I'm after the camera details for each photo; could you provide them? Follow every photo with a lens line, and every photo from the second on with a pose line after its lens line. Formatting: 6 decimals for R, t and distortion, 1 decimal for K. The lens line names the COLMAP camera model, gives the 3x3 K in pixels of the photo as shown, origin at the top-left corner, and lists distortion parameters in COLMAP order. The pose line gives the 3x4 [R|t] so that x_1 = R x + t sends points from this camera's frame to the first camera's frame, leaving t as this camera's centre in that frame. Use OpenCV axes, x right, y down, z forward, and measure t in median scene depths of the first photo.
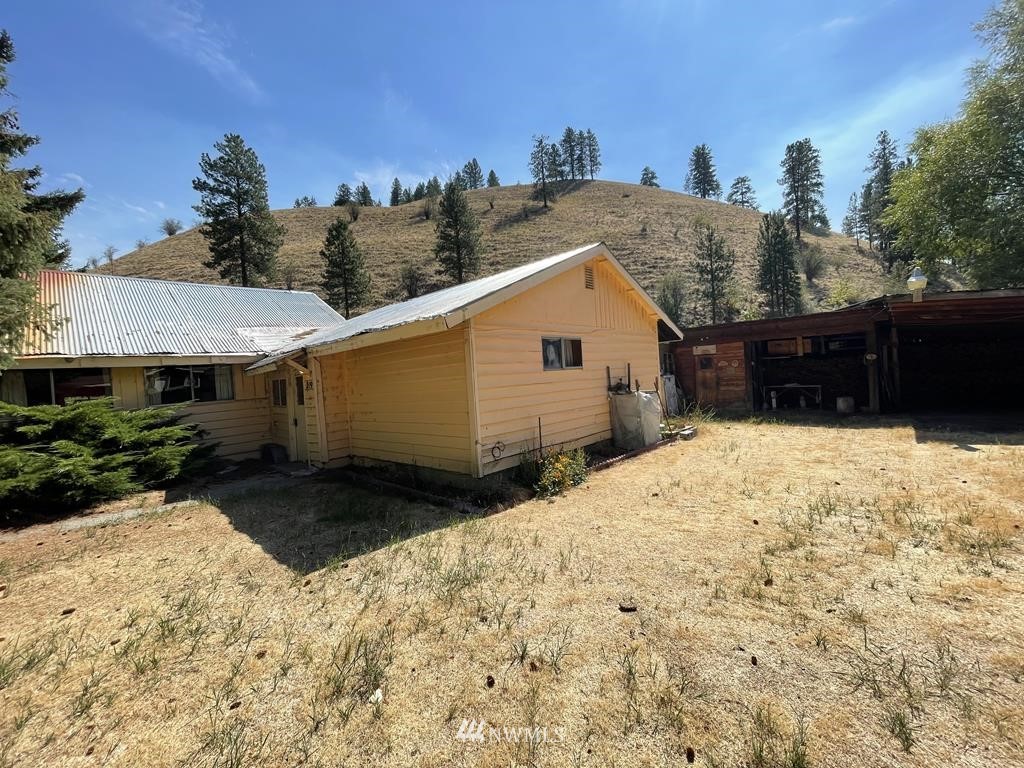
lens RADIAL K [[414.3, 0, 511.0], [0, 414.3, 378.0], [0, 0, 1]] dist [-0.000910, 0.000183]
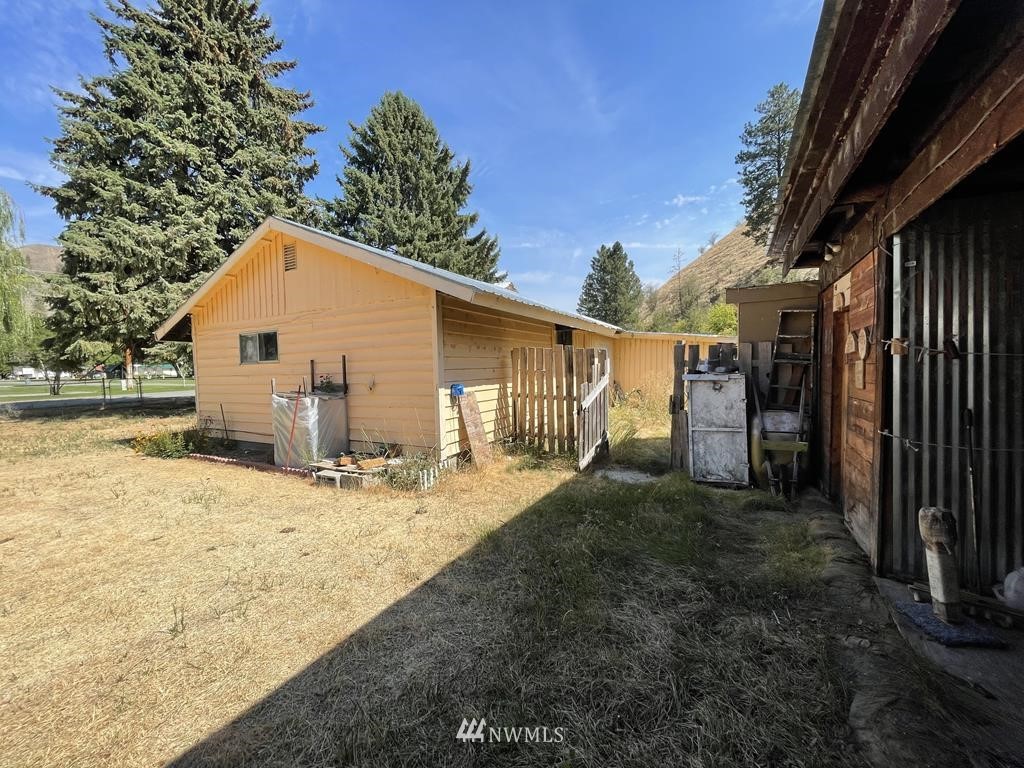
lens RADIAL K [[414.3, 0, 514.2], [0, 414.3, 380.5], [0, 0, 1]] dist [-0.000910, 0.000183]
pose [[0.264059, 0.088571, -0.960431, 1.209683], [0.007444, 0.995558, 0.093857, -0.066344], [0.964478, -0.031933, 0.262227, 1.263588]]
